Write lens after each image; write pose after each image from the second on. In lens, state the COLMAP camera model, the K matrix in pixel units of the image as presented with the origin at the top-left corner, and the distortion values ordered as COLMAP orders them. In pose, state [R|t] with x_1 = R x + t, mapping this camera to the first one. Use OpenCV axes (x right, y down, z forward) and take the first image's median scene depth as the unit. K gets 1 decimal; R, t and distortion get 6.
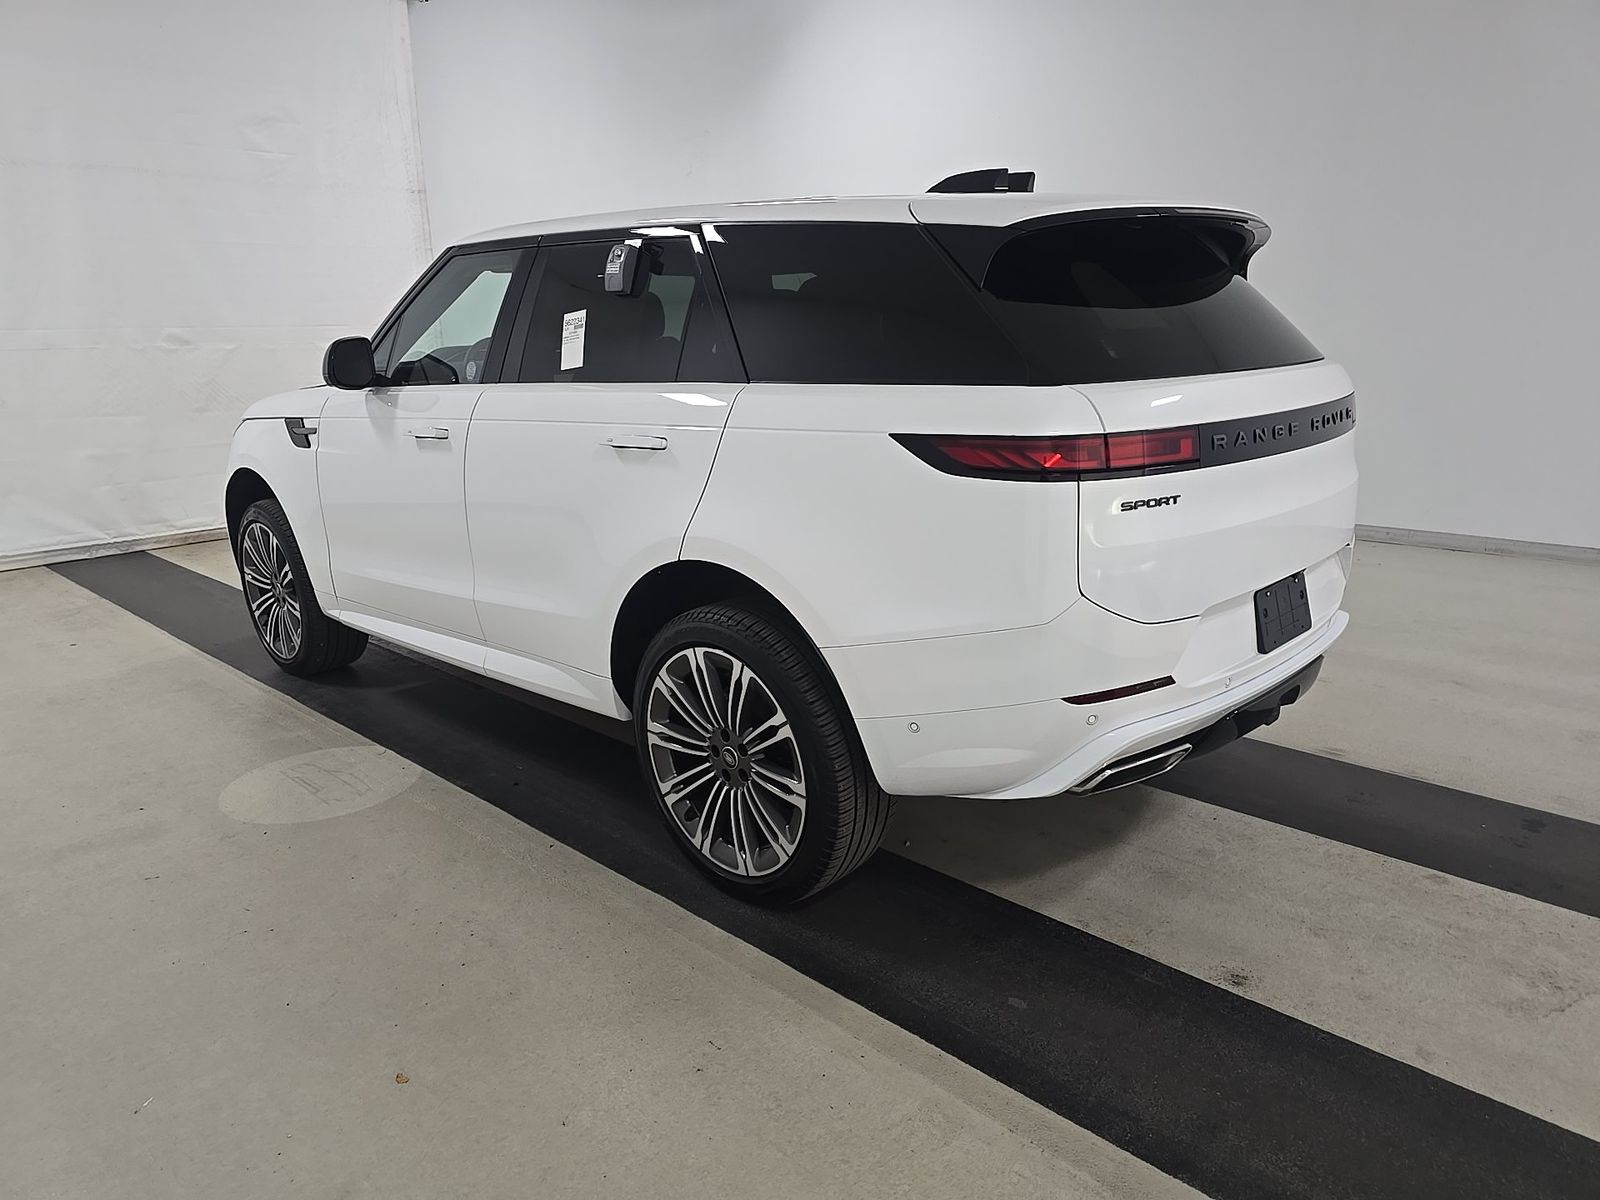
lens RADIAL K [[1057.3, 0, 800.0], [0, 1057.3, 600.0], [0, 0, 1]] dist [0.062885, -0.055053]
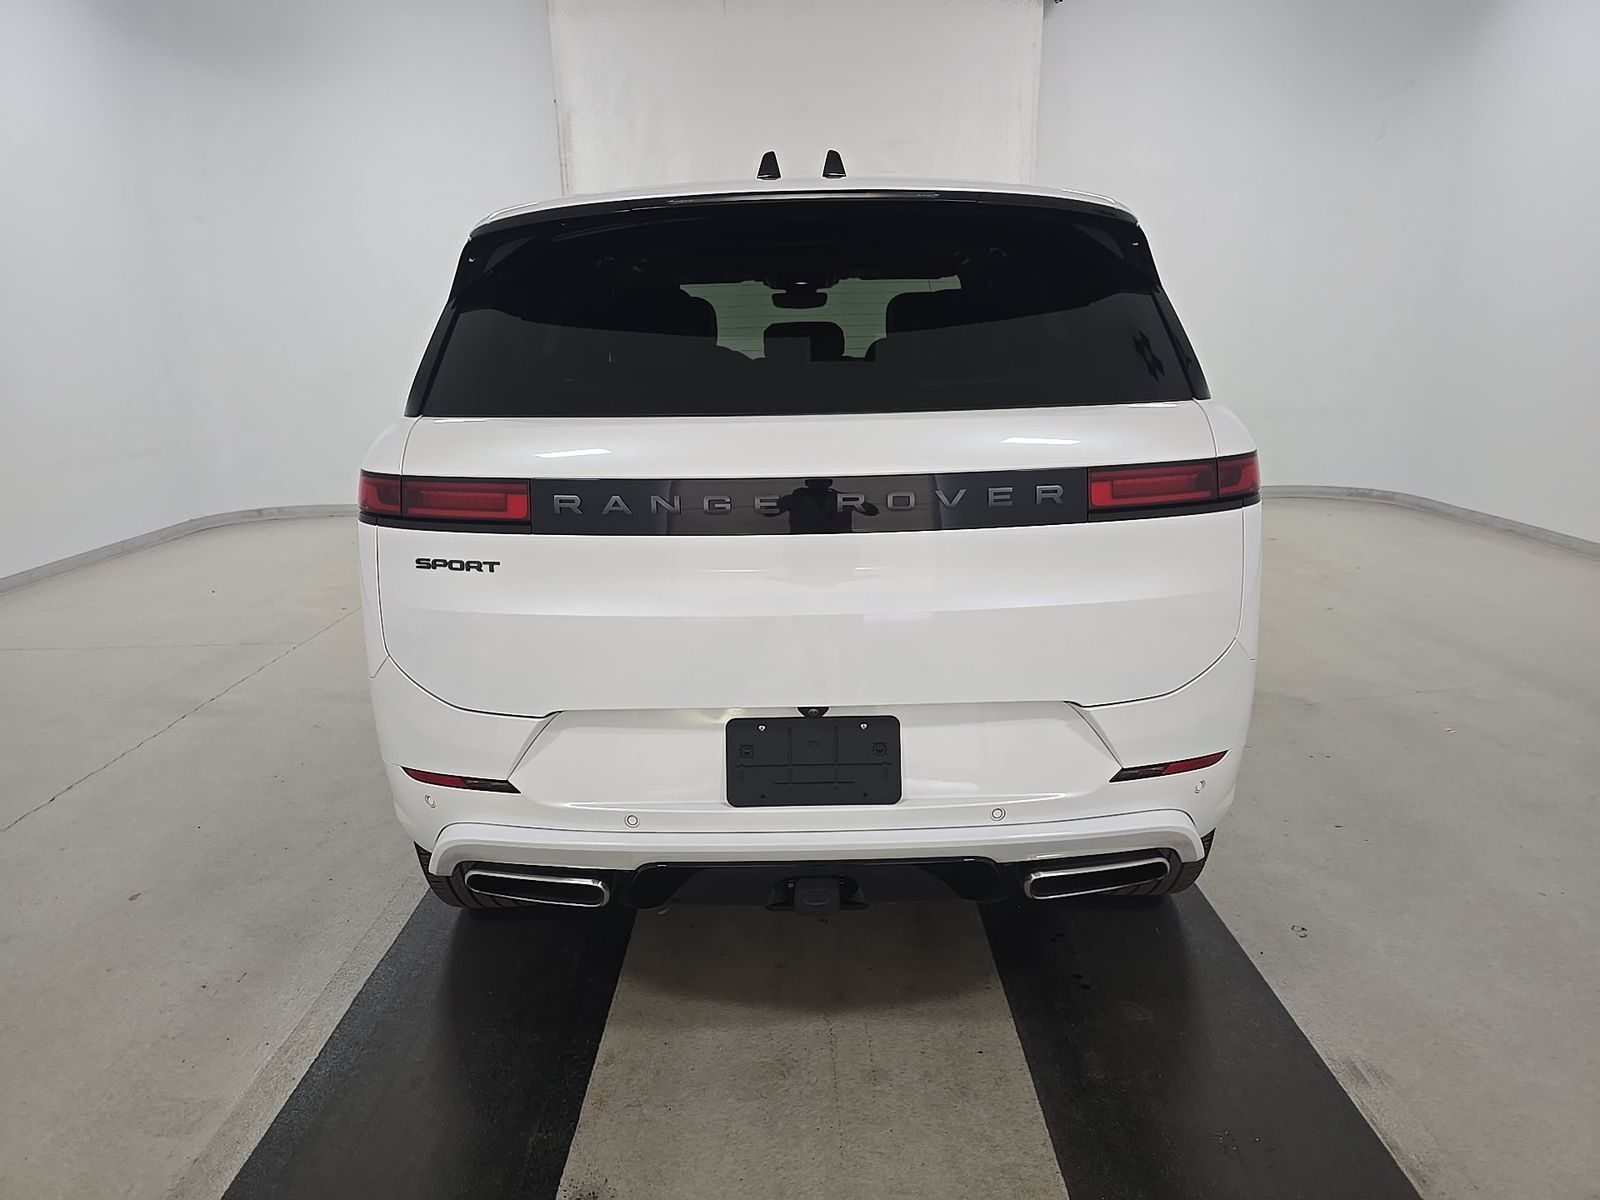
lens RADIAL K [[1057.3, 0, 800.0], [0, 1057.3, 600.0], [0, 0, 1]] dist [0.062885, -0.055053]
pose [[0.678826, 0.165664, -0.715367, 0.838422], [-0.158915, 0.984274, 0.077140, -0.129171], [0.716897, 0.061318, 0.694478, 0.467223]]
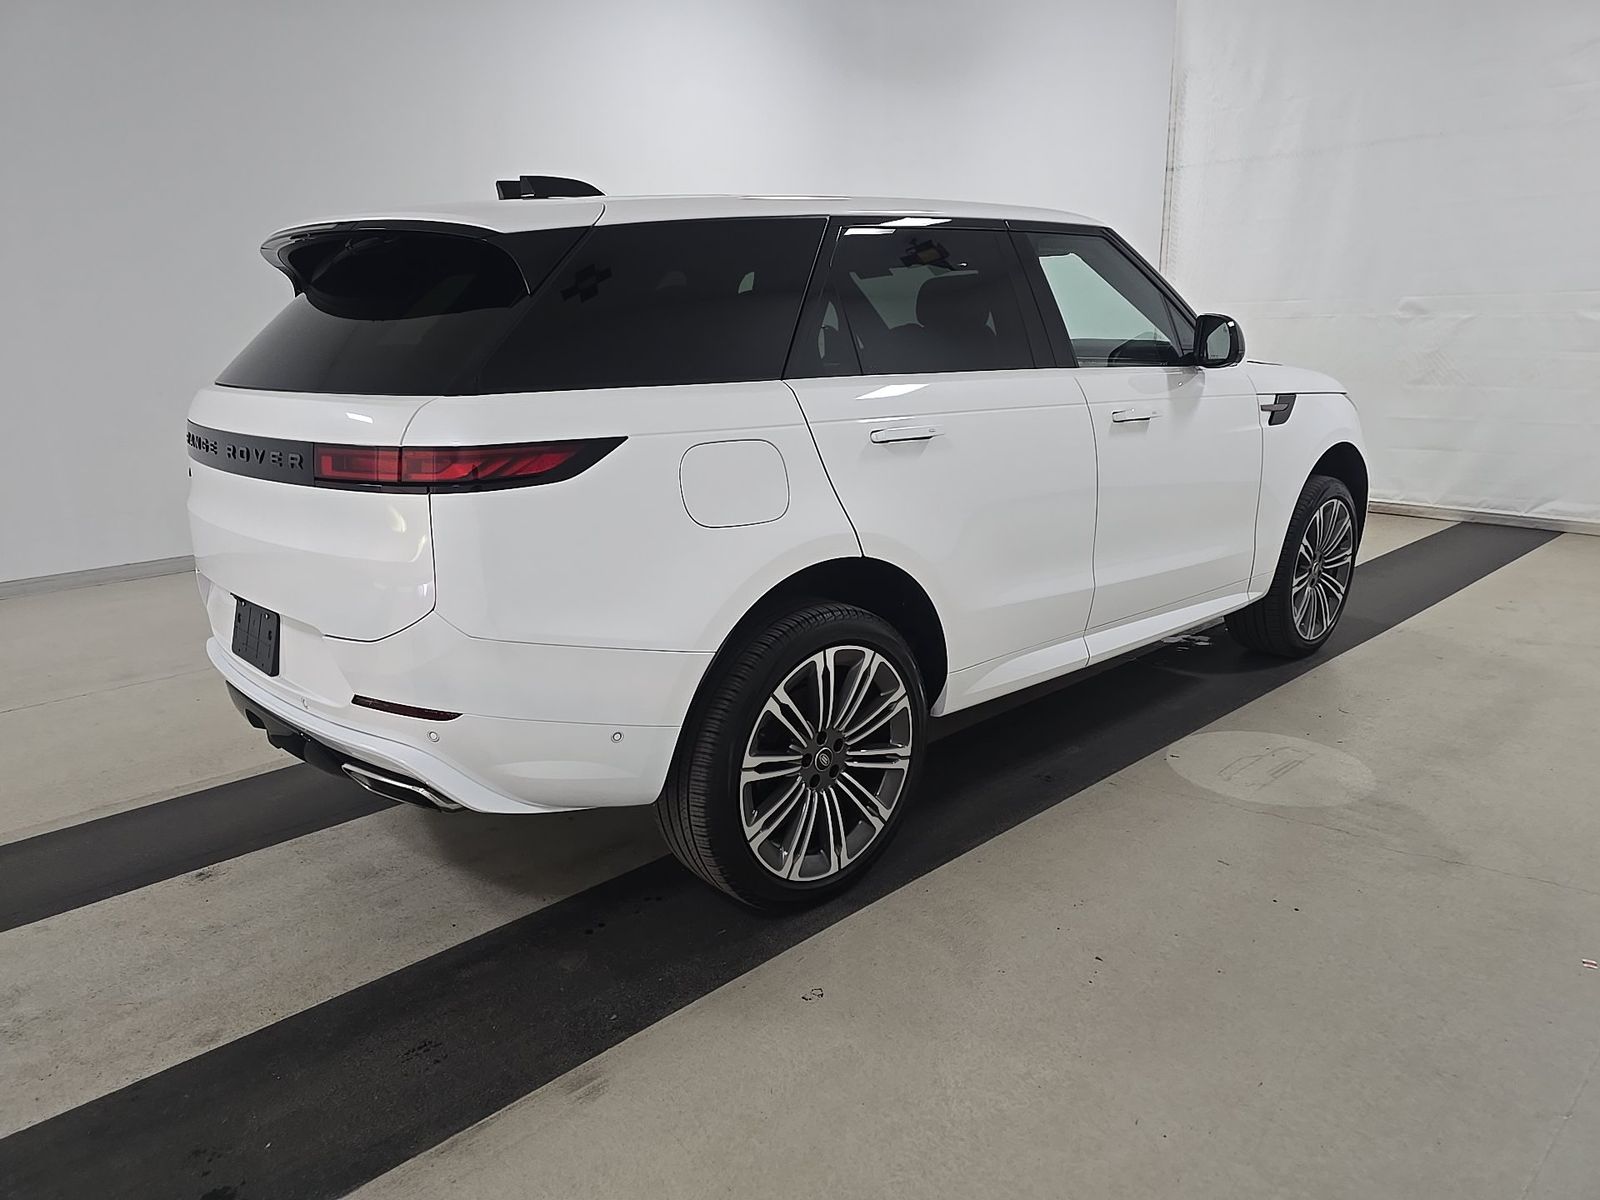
lens RADIAL K [[1057.3, 0, 800.0], [0, 1057.3, 600.0], [0, 0, 1]] dist [0.062885, -0.055053]
pose [[-0.134303, 0.230690, -0.963714, 1.221201], [-0.165980, 0.953549, 0.251387, -0.324796], [0.976941, 0.193720, -0.089775, 1.428940]]
